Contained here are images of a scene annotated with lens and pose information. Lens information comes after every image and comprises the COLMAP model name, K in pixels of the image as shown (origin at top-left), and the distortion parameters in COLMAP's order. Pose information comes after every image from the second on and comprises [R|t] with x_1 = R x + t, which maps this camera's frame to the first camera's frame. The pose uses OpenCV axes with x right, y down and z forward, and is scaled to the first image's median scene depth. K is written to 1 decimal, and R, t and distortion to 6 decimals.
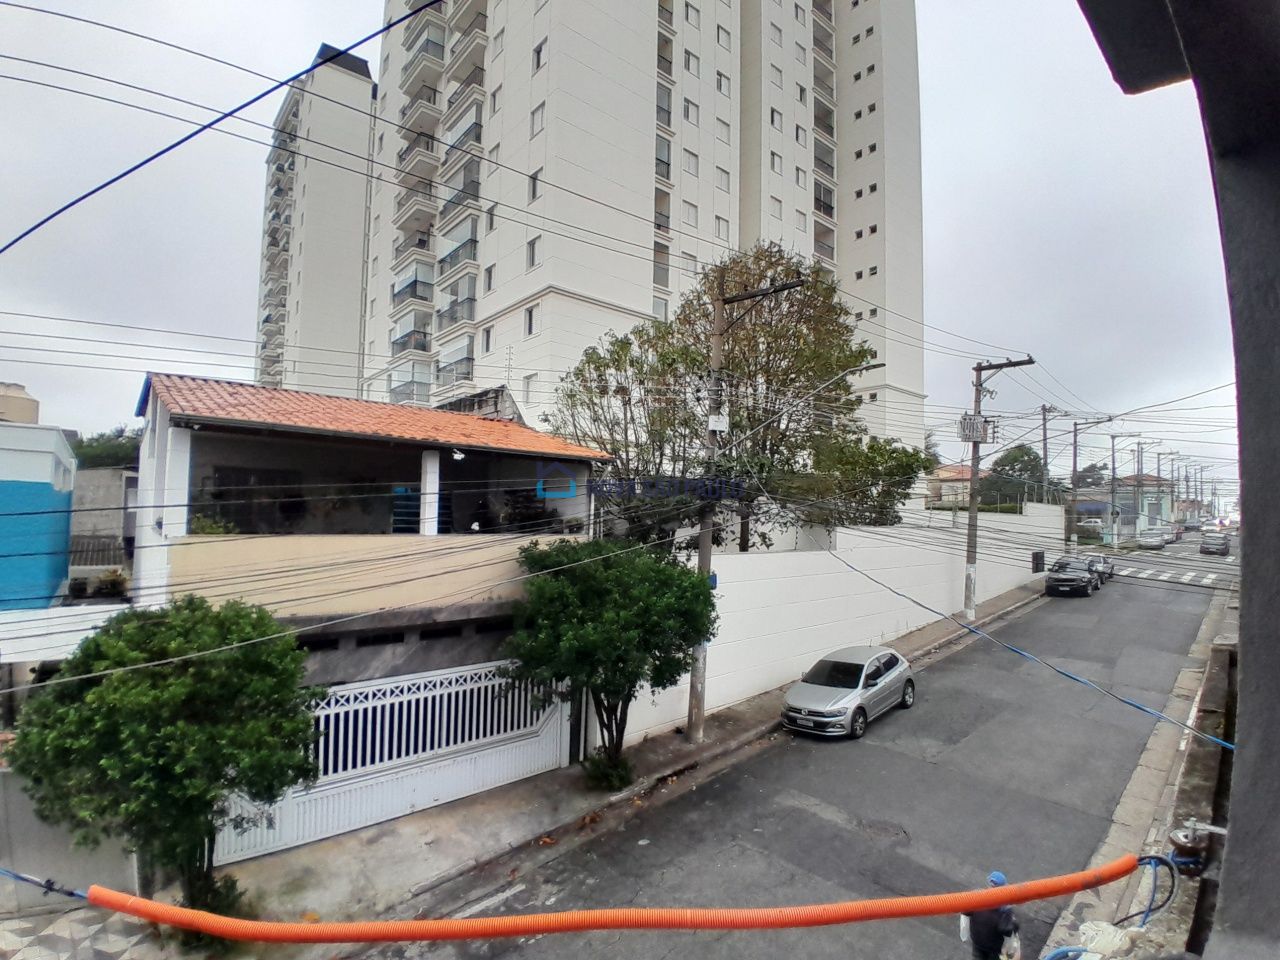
lens RADIAL K [[632.0, 0, 639.8], [0, 632.0, 484.1], [0, 0, 1]] dist [0.005787, -0.051050]
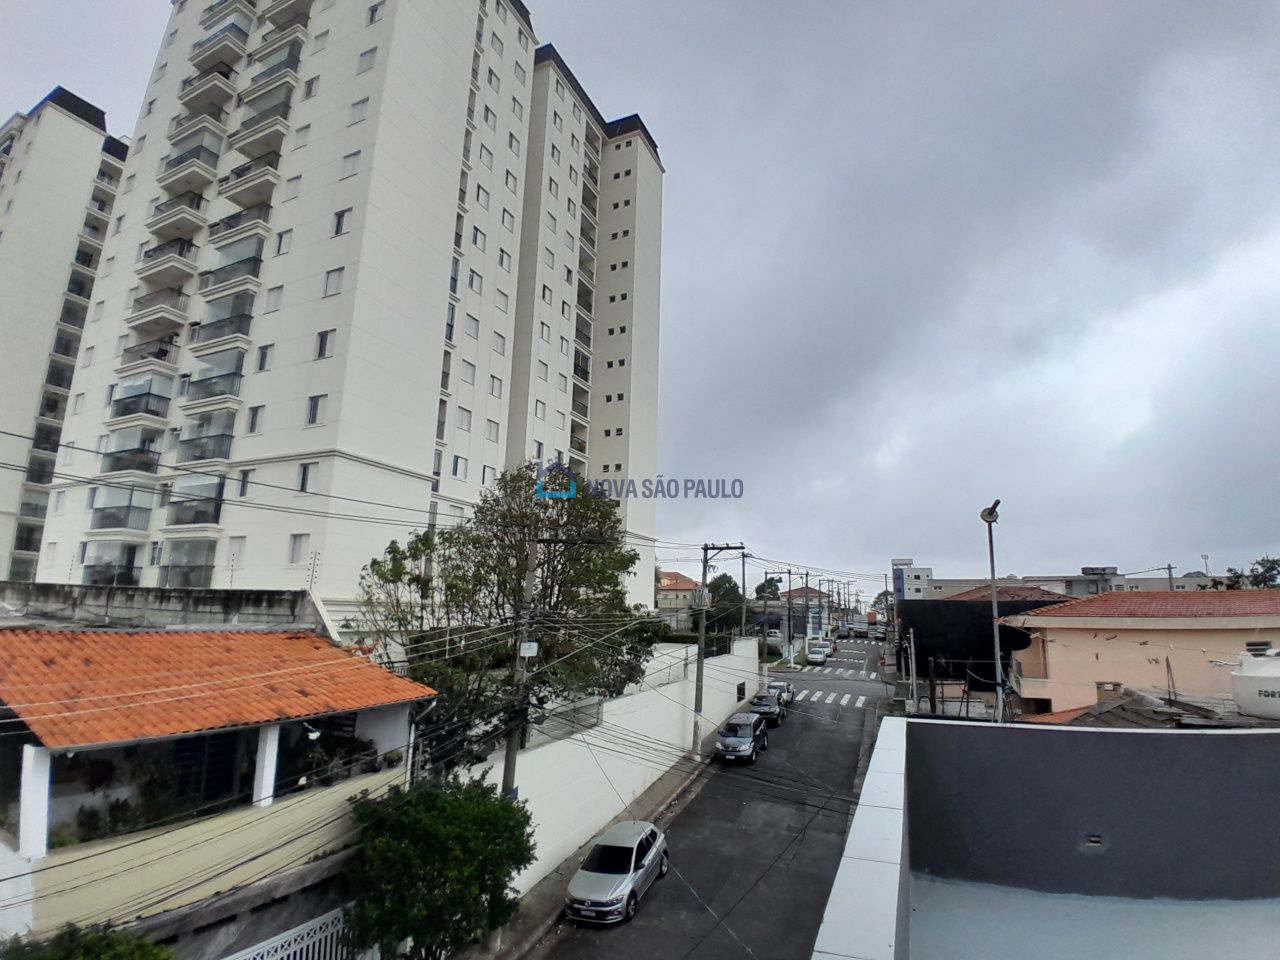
lens RADIAL K [[629.5, 0, 640.0], [0, 629.5, 480.0], [0, 0, 1]] dist [0.016028, -0.049774]
pose [[0.909234, 0.085912, 0.407324, -0.098531], [-0.027606, 0.988762, -0.146925, -0.126231], [-0.415369, 0.122344, 0.901388, -0.087846]]
